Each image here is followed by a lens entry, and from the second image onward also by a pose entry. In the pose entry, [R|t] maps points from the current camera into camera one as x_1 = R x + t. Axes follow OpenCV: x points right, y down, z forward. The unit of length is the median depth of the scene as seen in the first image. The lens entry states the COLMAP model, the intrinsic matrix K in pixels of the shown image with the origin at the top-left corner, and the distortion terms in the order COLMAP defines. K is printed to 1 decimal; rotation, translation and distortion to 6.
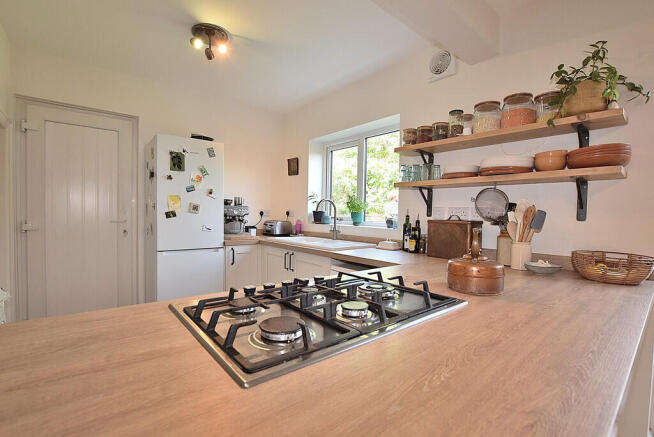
lens RADIAL K [[297.8, 0, 328.4], [0, 297.8, 218.9], [0, 0, 1]] dist [-0.026394, 0.000371]
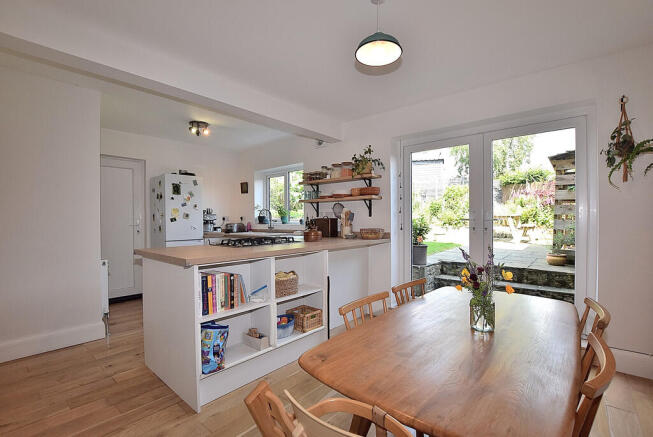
lens RADIAL K [[297.4, 0, 324.1], [0, 297.4, 222.8], [0, 0, 1]] dist [-0.026394, 0.000371]
pose [[0.988213, -0.026364, 0.150799, 0.074533], [0.027601, 0.999600, -0.006111, 0.035937], [-0.150578, 0.010201, 0.988546, -0.802148]]
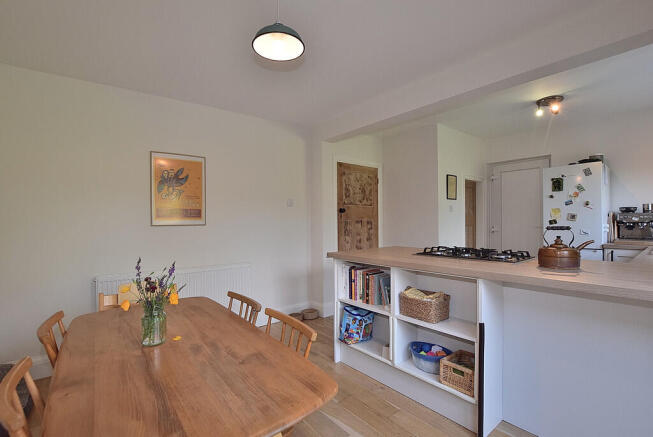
lens RADIAL K [[297.4, 0, 323.3], [0, 297.4, 221.9], [0, 0, 1]] dist [-0.026394, 0.000371]
pose [[-0.026664, -0.018603, -0.999471, 0.876422], [-0.009483, 0.999787, -0.018356, 0.020083], [0.999599, 0.008988, -0.026835, -0.080009]]
